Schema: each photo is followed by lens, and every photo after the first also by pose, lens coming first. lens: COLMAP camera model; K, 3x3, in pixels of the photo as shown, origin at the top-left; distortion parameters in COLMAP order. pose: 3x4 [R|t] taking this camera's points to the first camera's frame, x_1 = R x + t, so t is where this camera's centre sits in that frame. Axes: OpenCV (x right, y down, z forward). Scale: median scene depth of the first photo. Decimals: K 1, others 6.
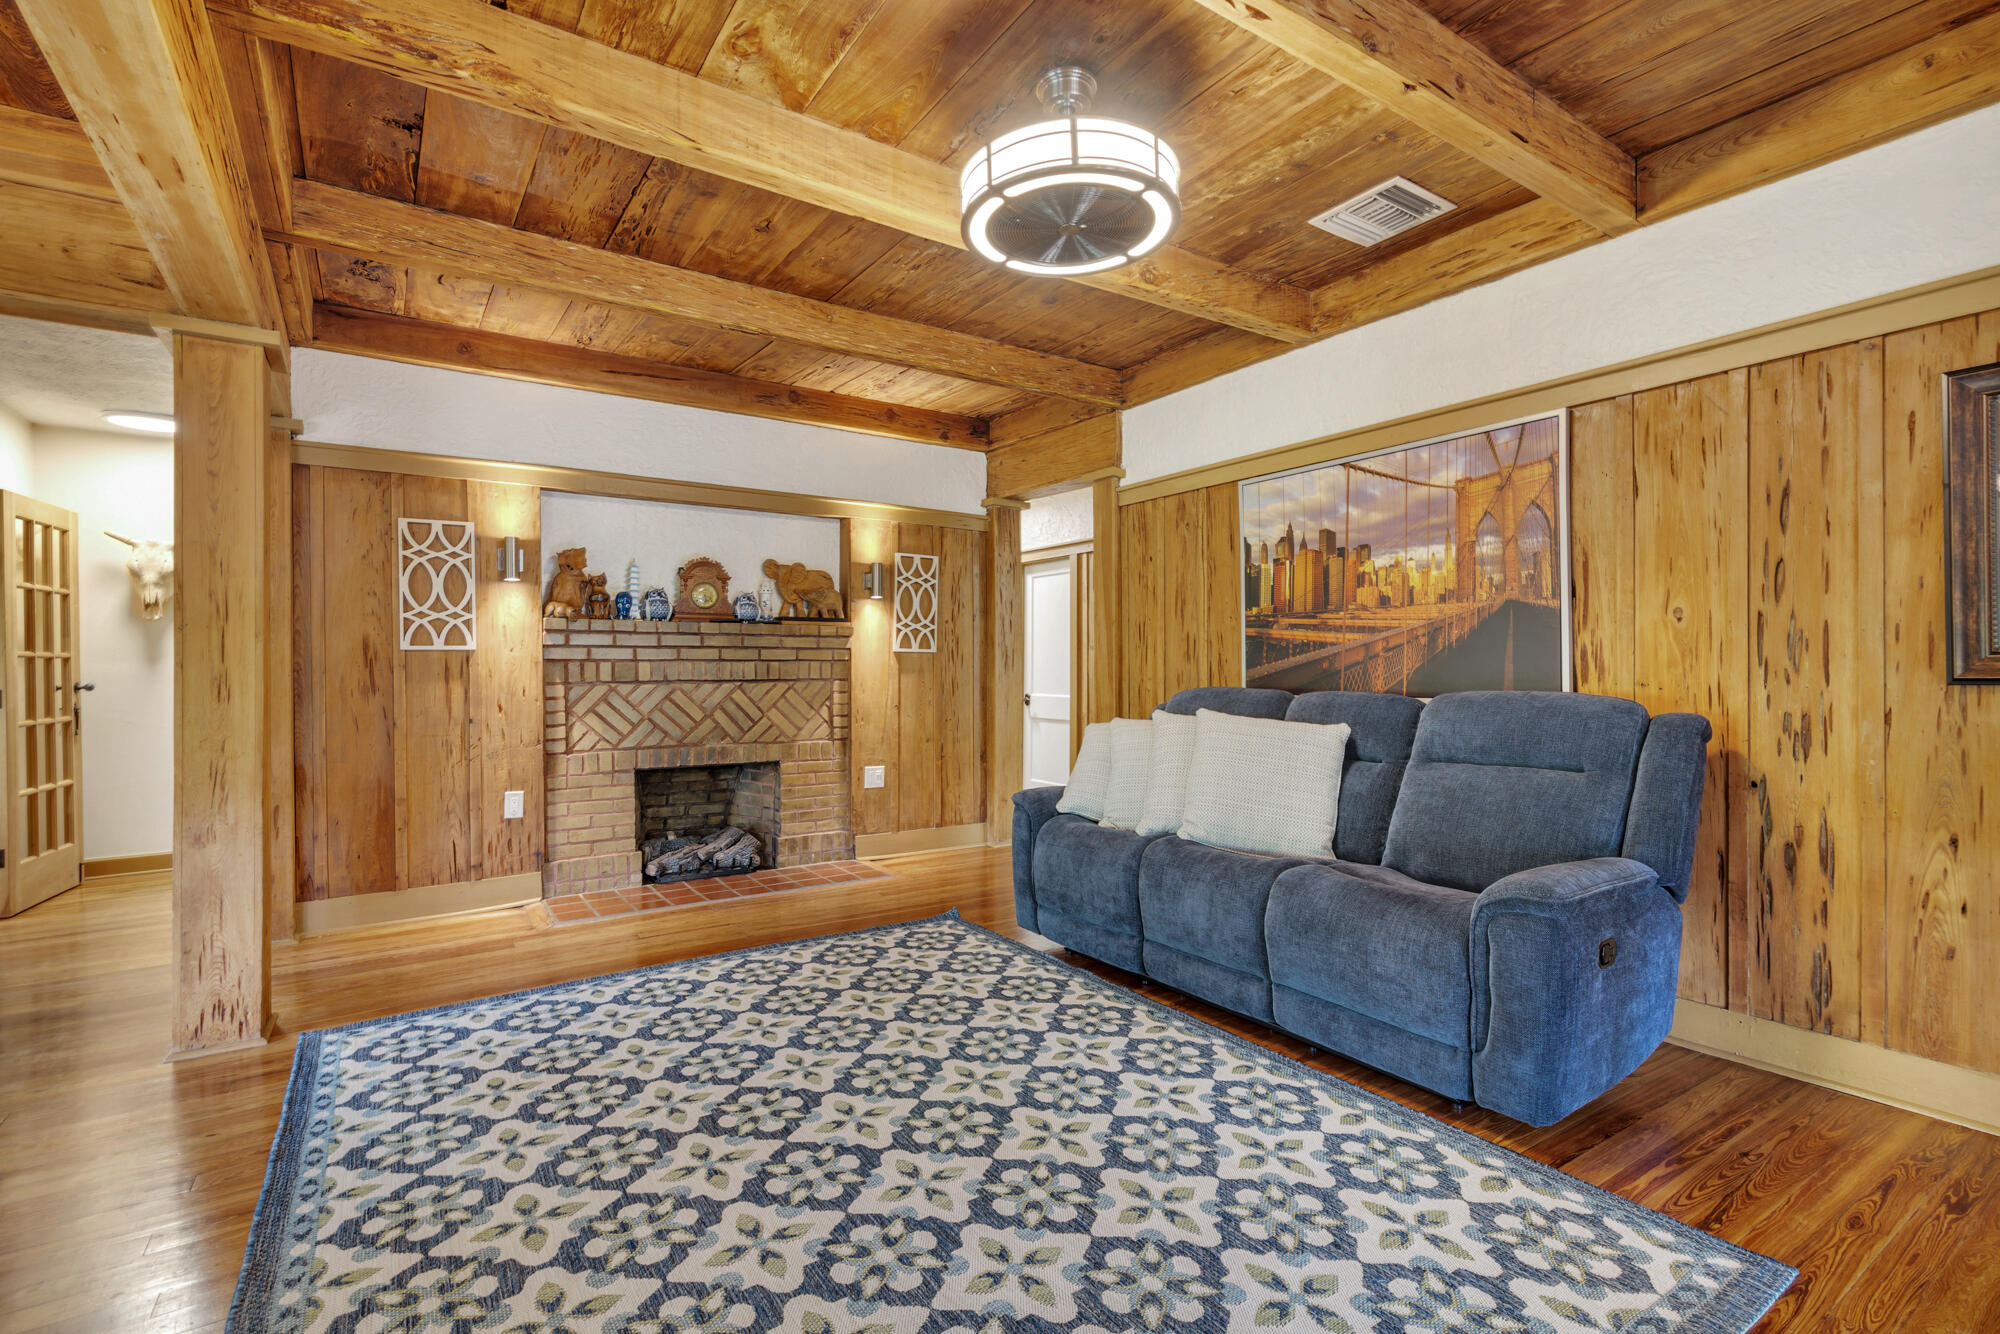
lens RADIAL K [[916.5, 0, 1006.8], [0, 916.5, 668.9], [0, 0, 1]] dist [0.000582, -0.000625]
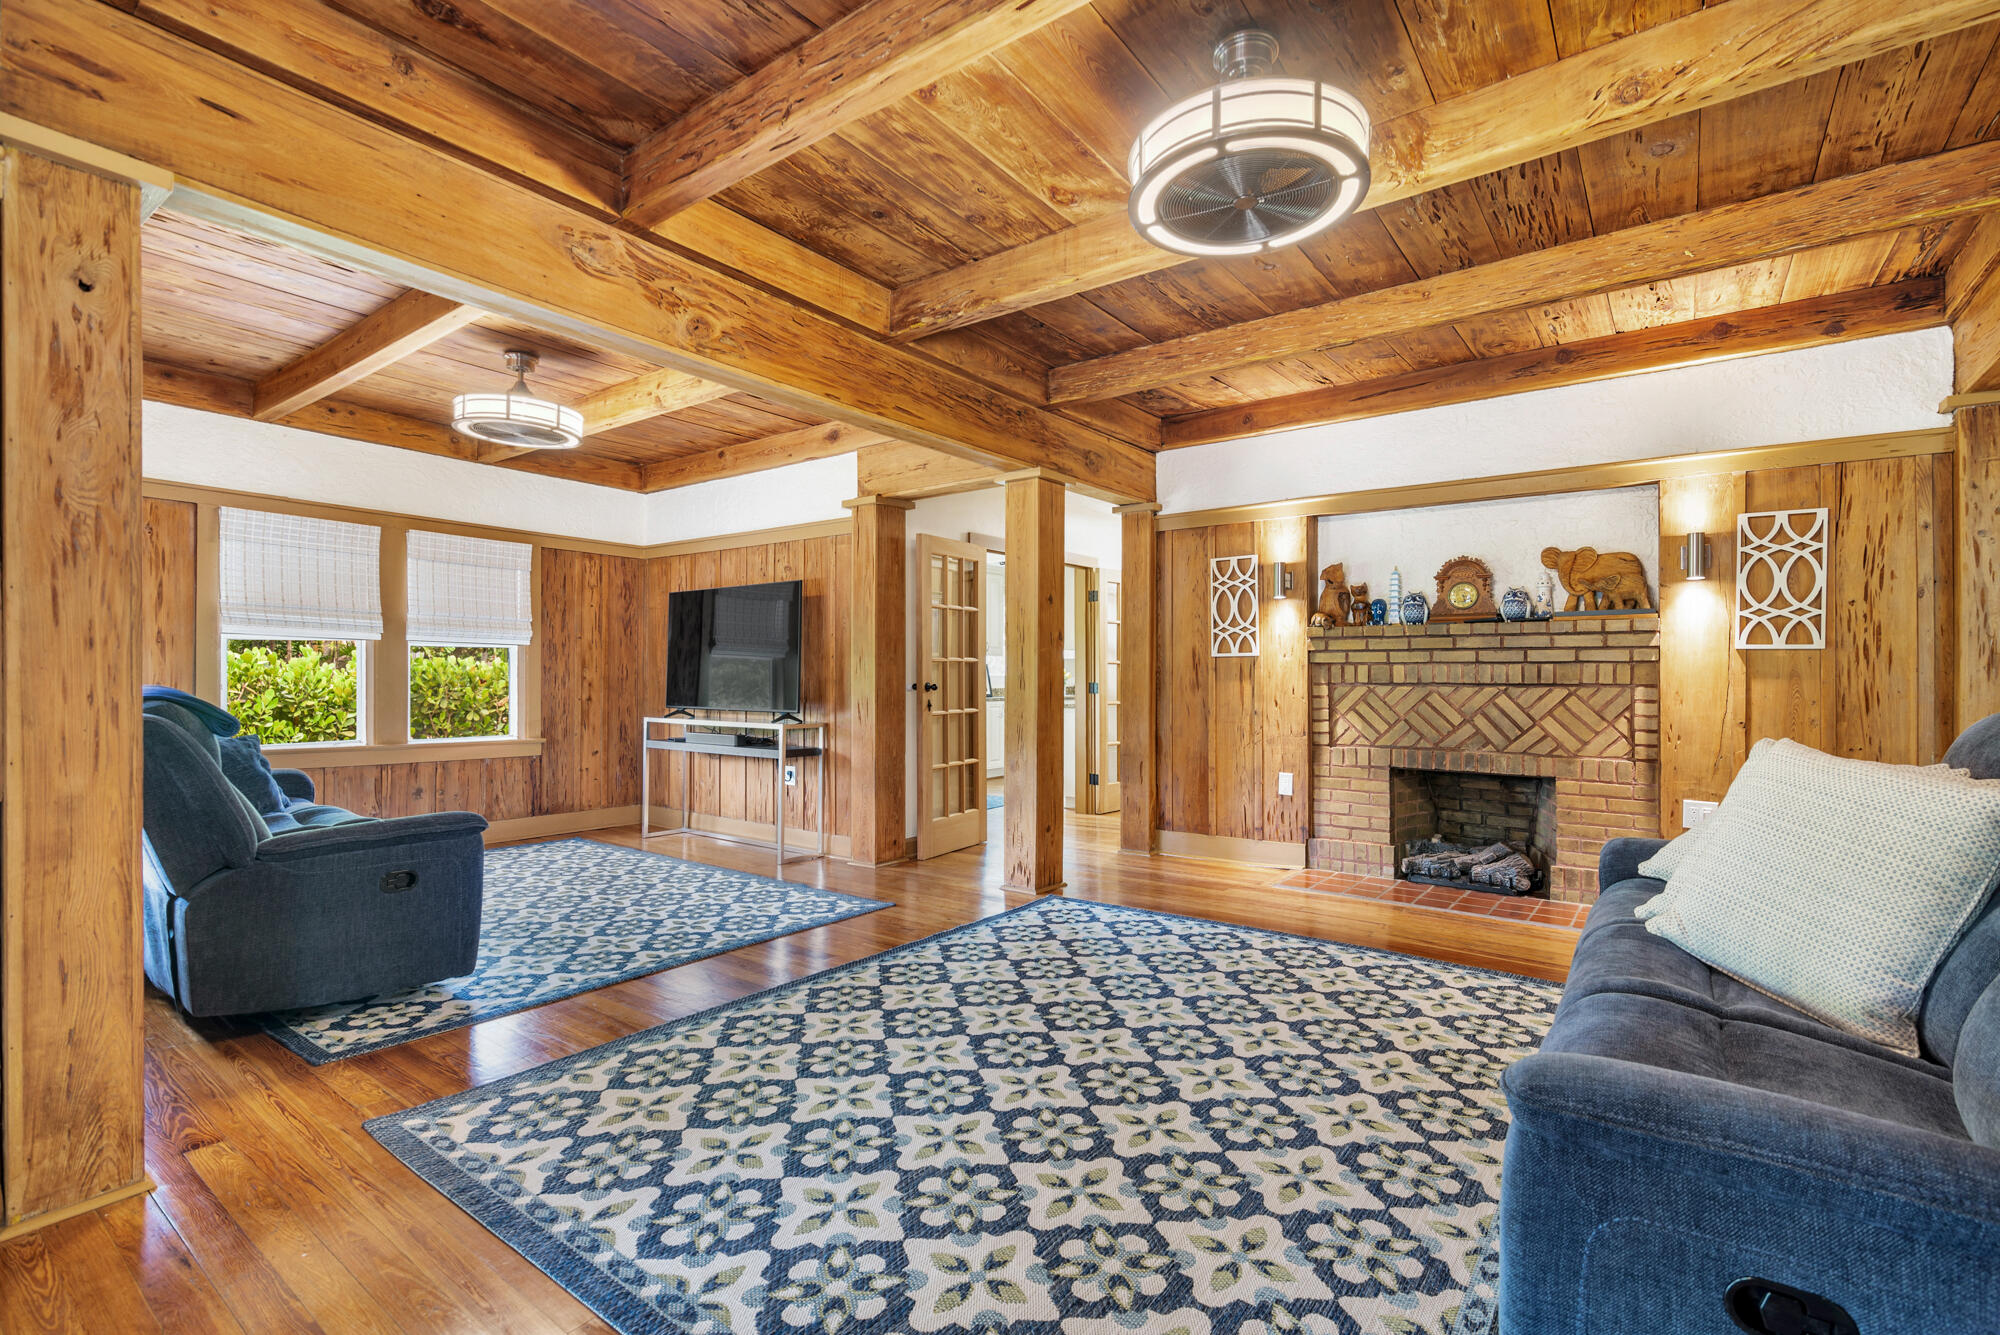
lens RADIAL K [[916.5, 0, 992.6], [0, 916.5, 671.3], [0, 0, 1]] dist [0.000582, -0.000625]
pose [[0.315750, 0.002172, -0.948840, 0.534396], [-0.002825, 0.999995, 0.001349, -0.000476], [0.948838, 0.002255, 0.315755, 0.280037]]
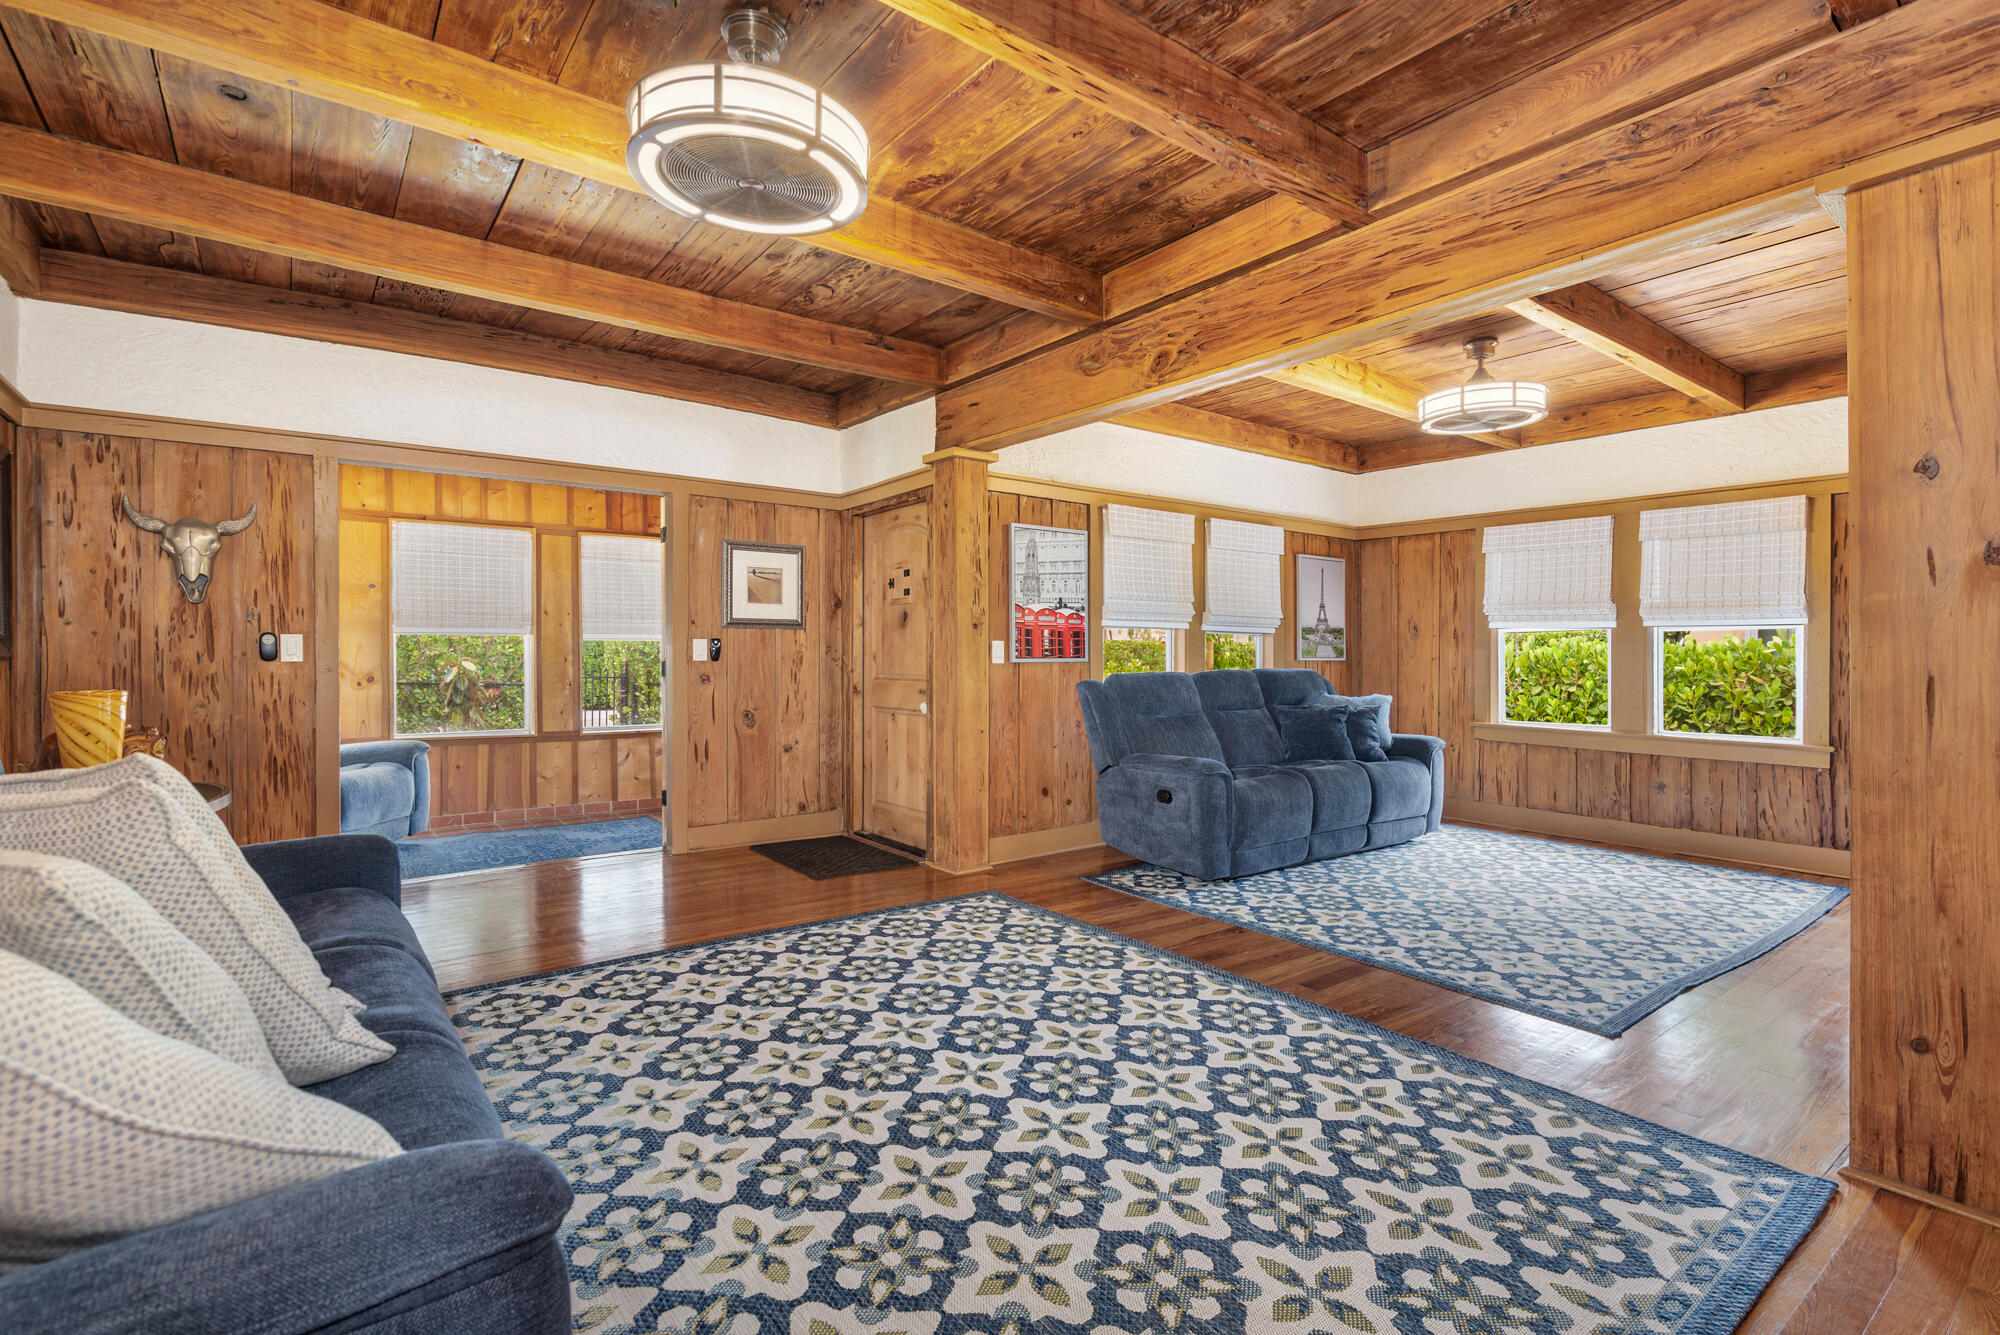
lens RADIAL K [[916.5, 0, 1002.3], [0, 916.5, 660.0], [0, 0, 1]] dist [0.000582, -0.000625]
pose [[-0.998890, 0.000969, -0.047094, -0.087038], [0.001034, 0.999999, -0.001355, 0.006855], [0.047093, -0.001402, -0.998890, 1.189244]]
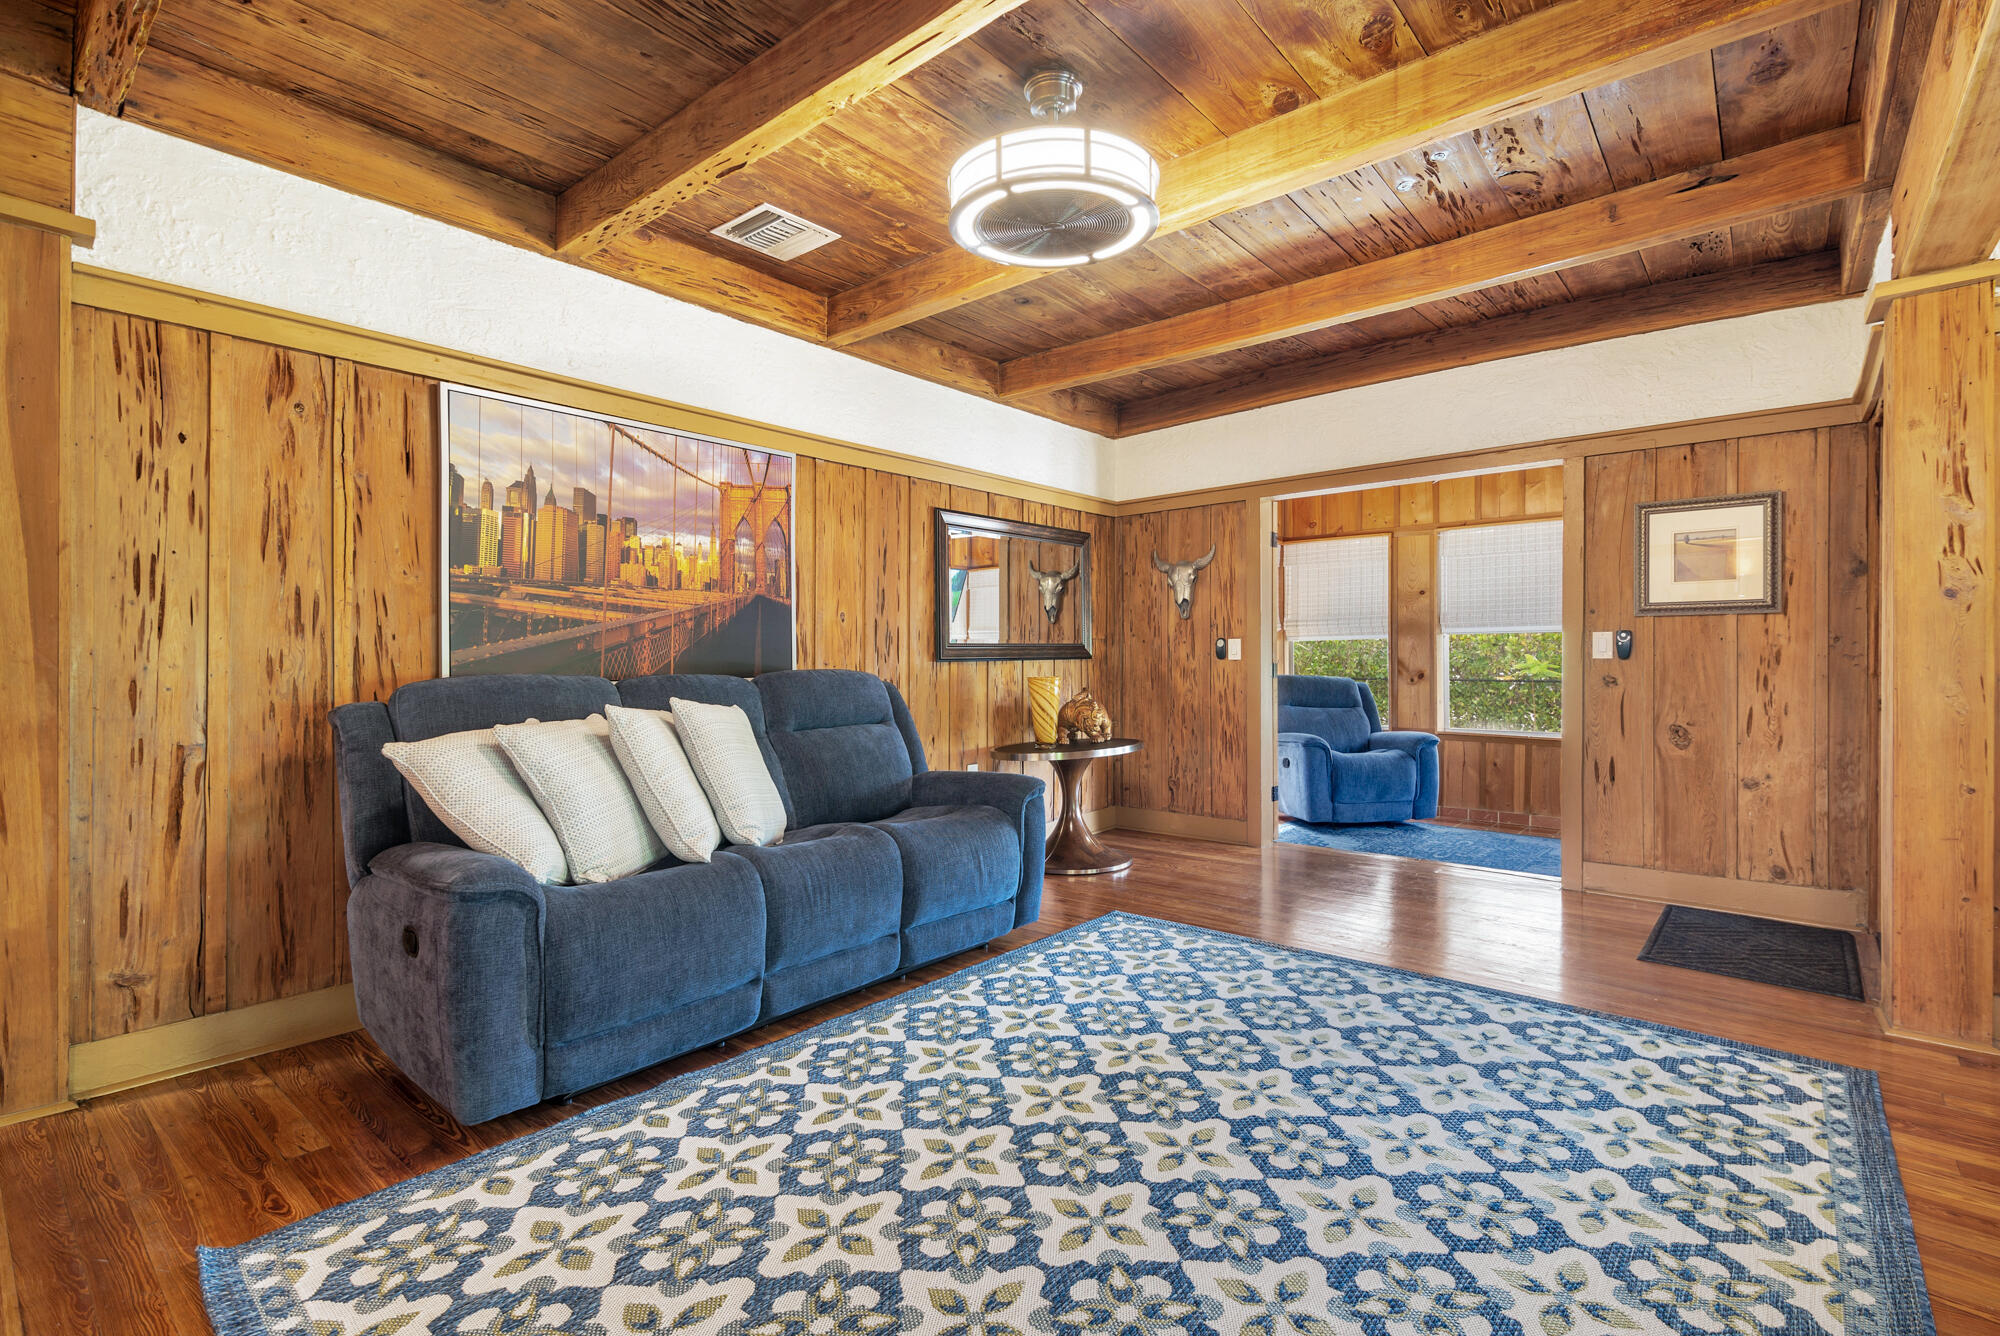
lens RADIAL K [[916.5, 0, 1000.6], [0, 916.5, 665.7], [0, 0, 1]] dist [0.000582, -0.000625]
pose [[-0.261297, -0.005450, 0.965243, -0.562444], [-0.001356, 0.999985, 0.005279, 0.008601], [-0.965257, 0.000071, -0.261301, 0.810486]]
